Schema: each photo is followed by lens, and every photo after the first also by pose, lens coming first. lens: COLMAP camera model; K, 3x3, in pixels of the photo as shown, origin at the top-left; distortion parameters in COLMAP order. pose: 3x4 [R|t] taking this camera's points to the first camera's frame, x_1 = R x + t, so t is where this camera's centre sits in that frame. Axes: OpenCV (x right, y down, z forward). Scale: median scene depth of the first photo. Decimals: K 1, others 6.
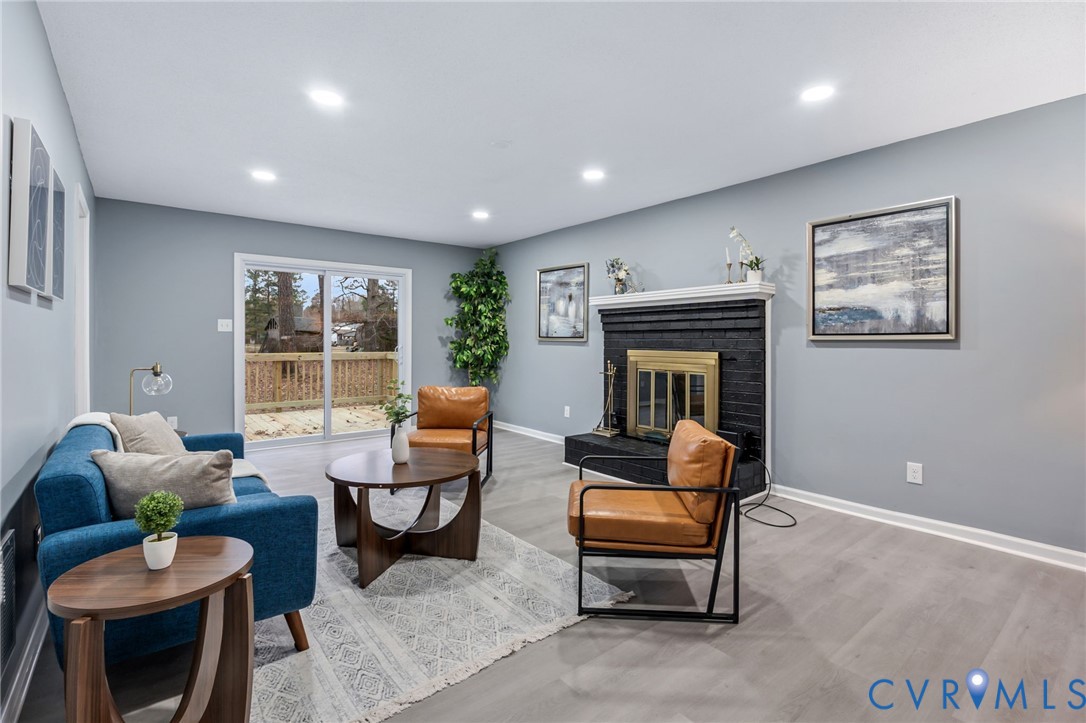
lens RADIAL K [[501.6, 0, 545.2], [0, 501.6, 345.2], [0, 0, 1]] dist [-0.005268, 0.002382]
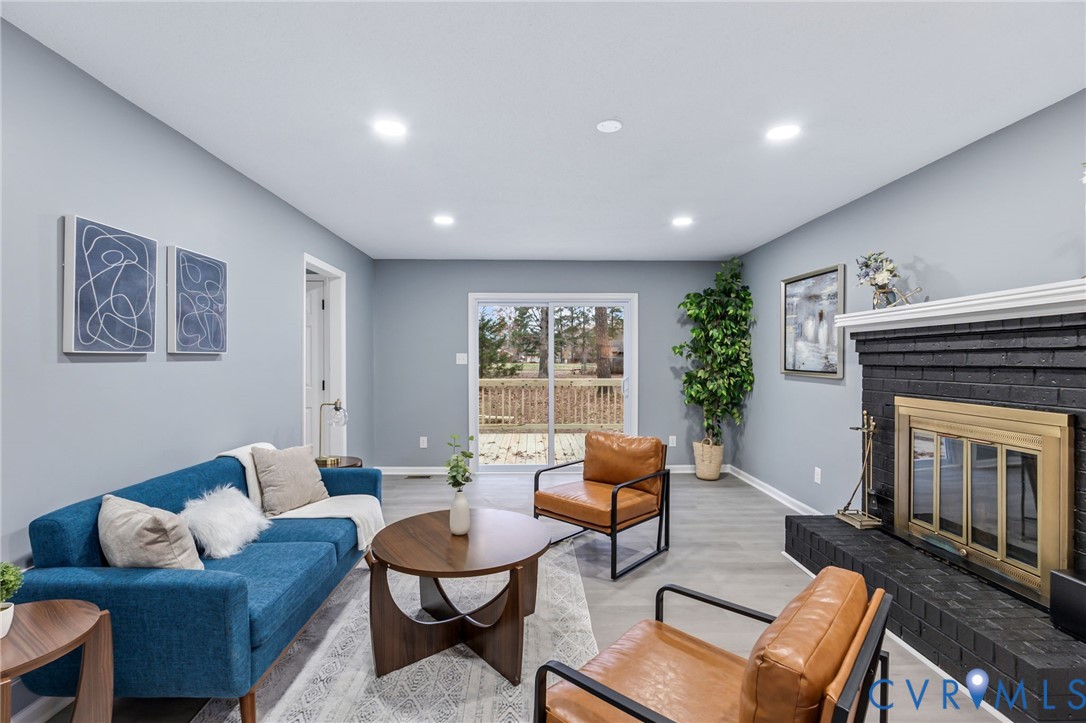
lens RADIAL K [[501.6, 0, 537.8], [0, 501.6, 364.4], [0, 0, 1]] dist [-0.005268, 0.002382]
pose [[0.798084, 0.001584, -0.602544, 0.234448], [-0.002799, 0.999996, -0.001078, -0.036179], [0.602539, 0.002546, 0.798085, 0.287921]]
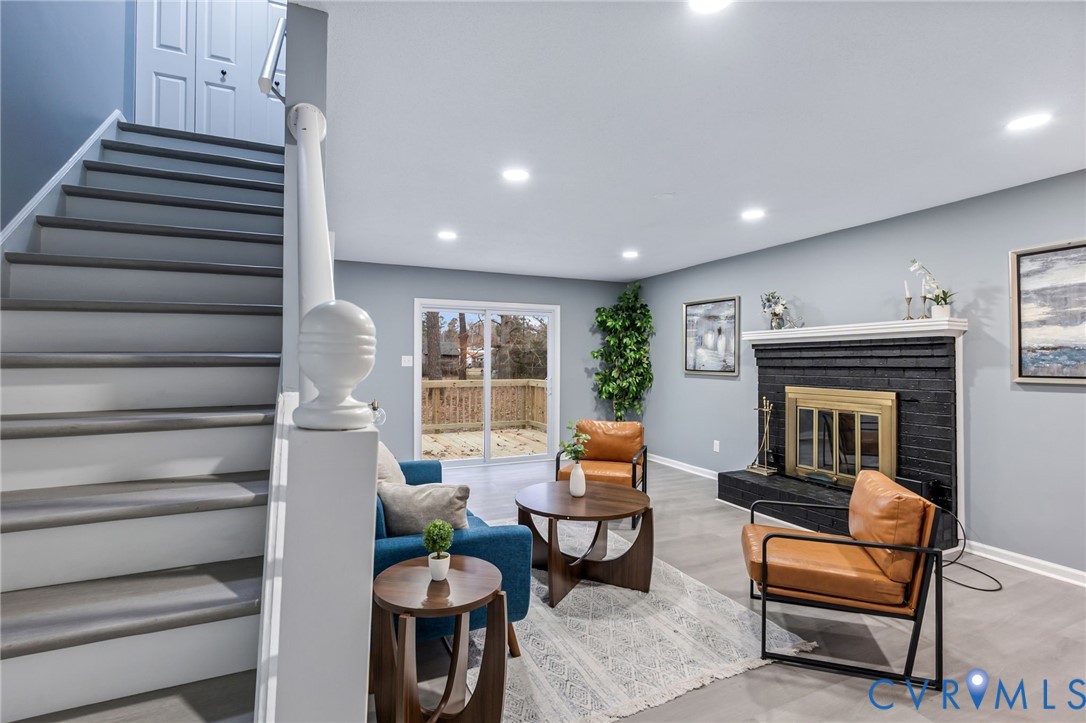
lens RADIAL K [[501.6, 0, 545.6], [0, 501.6, 360.2], [0, 0, 1]] dist [-0.005268, 0.002382]
pose [[0.969529, -0.003660, -0.244948, -0.060947], [0.000231, 0.999902, -0.014024, -0.035069], [0.244976, 0.013540, 0.969435, -0.066545]]
